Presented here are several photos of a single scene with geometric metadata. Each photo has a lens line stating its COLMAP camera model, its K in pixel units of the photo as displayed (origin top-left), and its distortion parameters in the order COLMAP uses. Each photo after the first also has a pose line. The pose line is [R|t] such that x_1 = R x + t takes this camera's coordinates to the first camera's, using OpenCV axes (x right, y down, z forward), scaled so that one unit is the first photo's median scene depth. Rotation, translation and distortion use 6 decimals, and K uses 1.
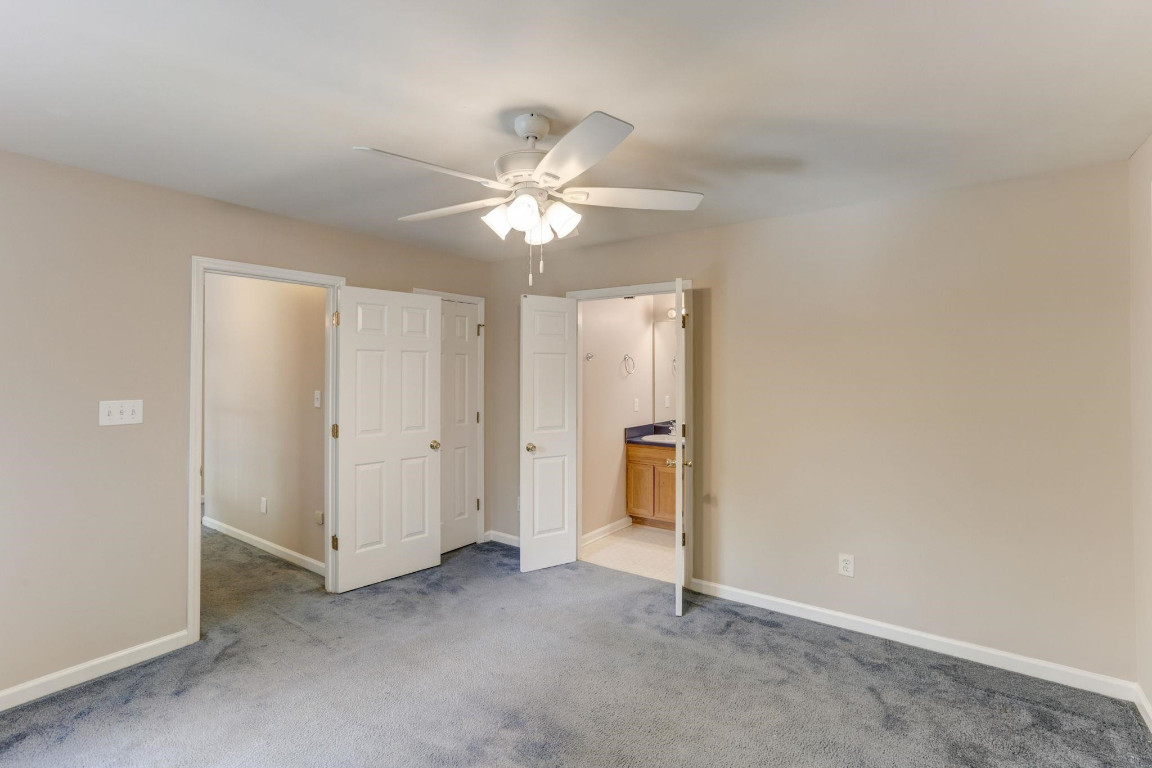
lens RADIAL K [[546.4, 0, 571.5], [0, 546.4, 362.1], [0, 0, 1]] dist [-0.020357, 0.012072]
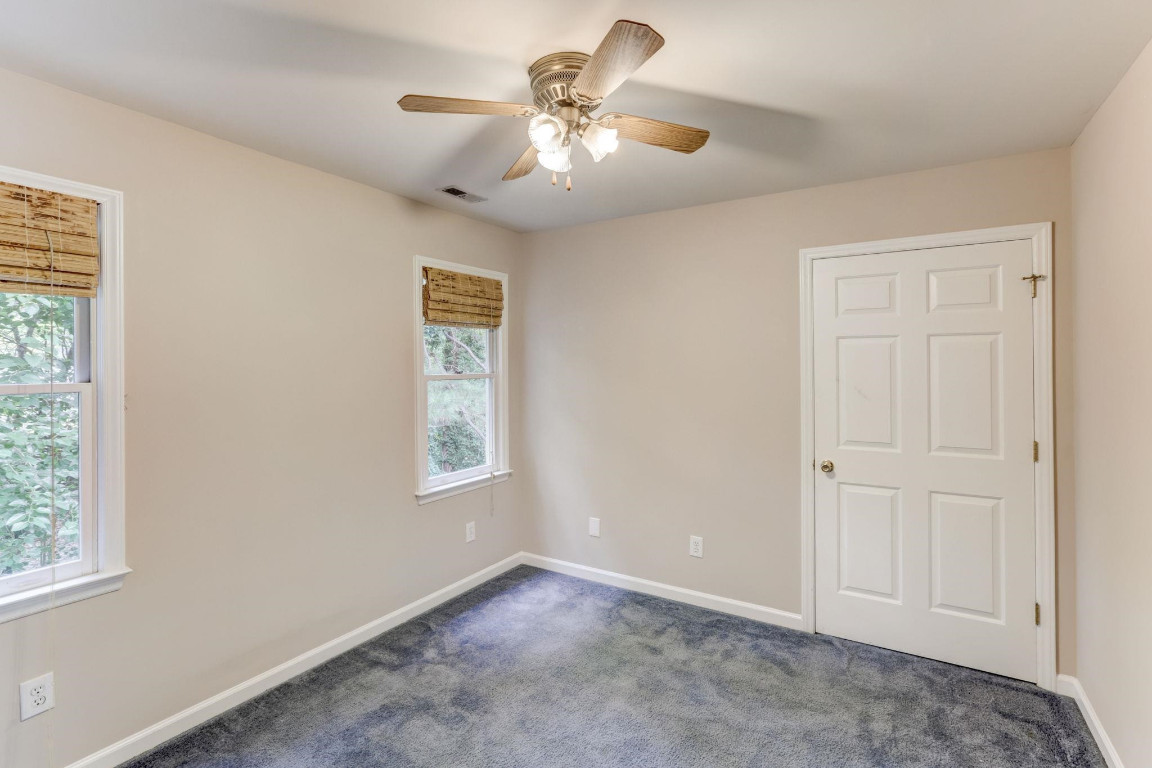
lens RADIAL K [[546.4, 0, 571.5], [0, 546.4, 362.1], [0, 0, 1]] dist [-0.020357, 0.012072]
pose [[0.065482, 0.009418, -0.997809, 0.325778], [0.011721, 0.999879, 0.010207, 0.004773], [0.997785, -0.012363, 0.065364, 0.512850]]
